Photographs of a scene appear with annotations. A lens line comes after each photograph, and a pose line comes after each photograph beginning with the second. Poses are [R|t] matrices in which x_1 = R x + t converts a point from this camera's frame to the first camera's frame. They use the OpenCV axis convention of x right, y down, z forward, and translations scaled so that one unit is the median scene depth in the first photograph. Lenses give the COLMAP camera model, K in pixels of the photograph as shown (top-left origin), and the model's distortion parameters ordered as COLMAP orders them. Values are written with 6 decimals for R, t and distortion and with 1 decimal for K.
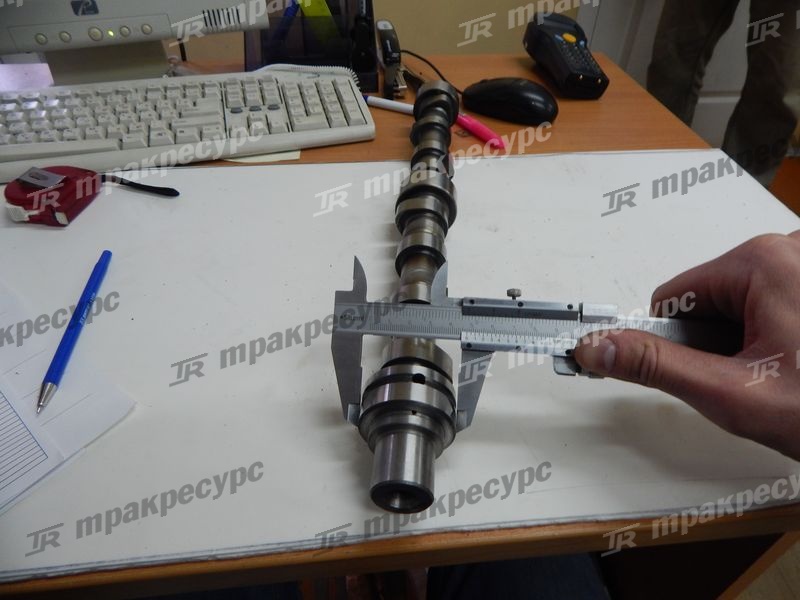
lens RADIAL K [[520.8, 0, 400.0], [0, 520.8, 300.0], [0, 0, 1]] dist [-0.001035, 0.022135]
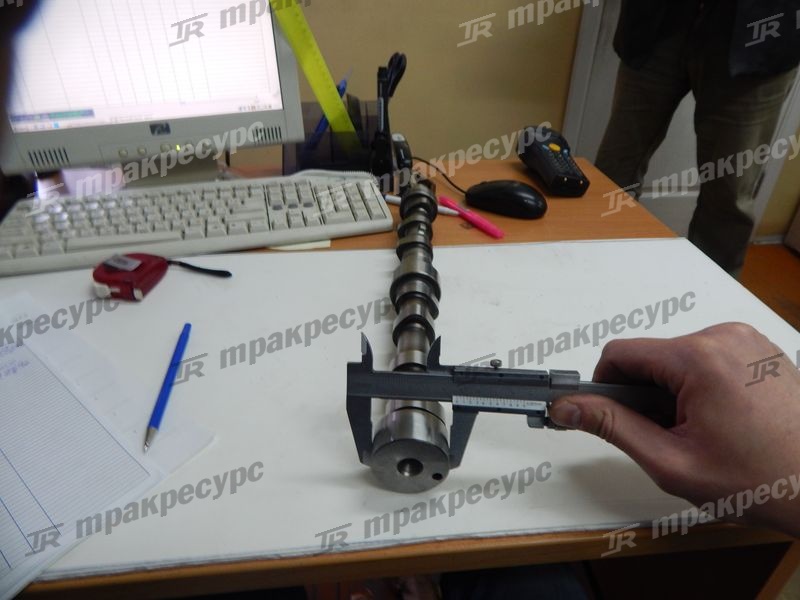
lens RADIAL K [[514.9, 0, 396.4], [0, 514.9, 300.9], [0, 0, 1]] dist [0.014528, 0.003863]
pose [[0.999910, 0.000056, -0.013397, -0.023876], [-0.002179, 0.987356, -0.158506, 0.035615], [0.013219, 0.158521, 0.987267, -0.131515]]
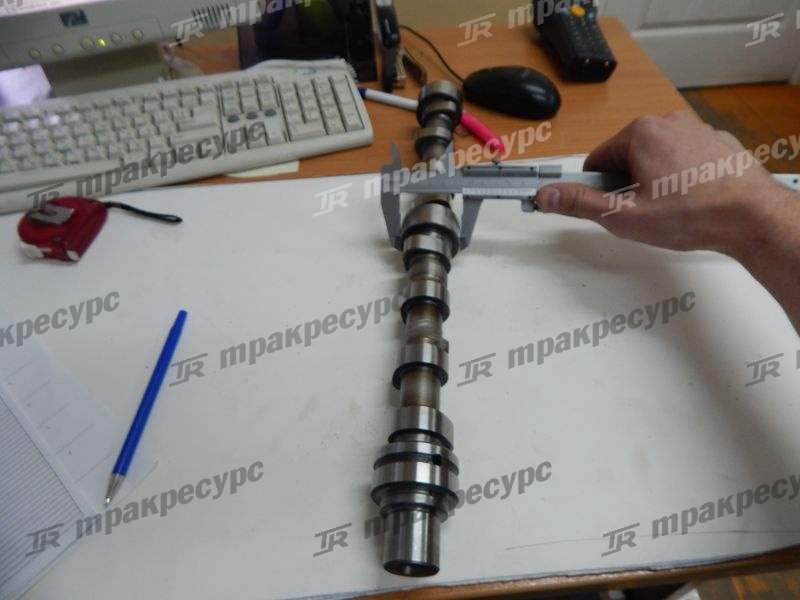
lens RADIAL K [[520.8, 0, 400.0], [0, 520.8, 300.0], [0, 0, 1]] dist [-0.001035, 0.022135]
pose [[0.998873, -0.025328, -0.040149, 0.034736], [0.030216, 0.991539, 0.126244, -0.135295], [0.036612, -0.127315, 0.991186, -0.018371]]
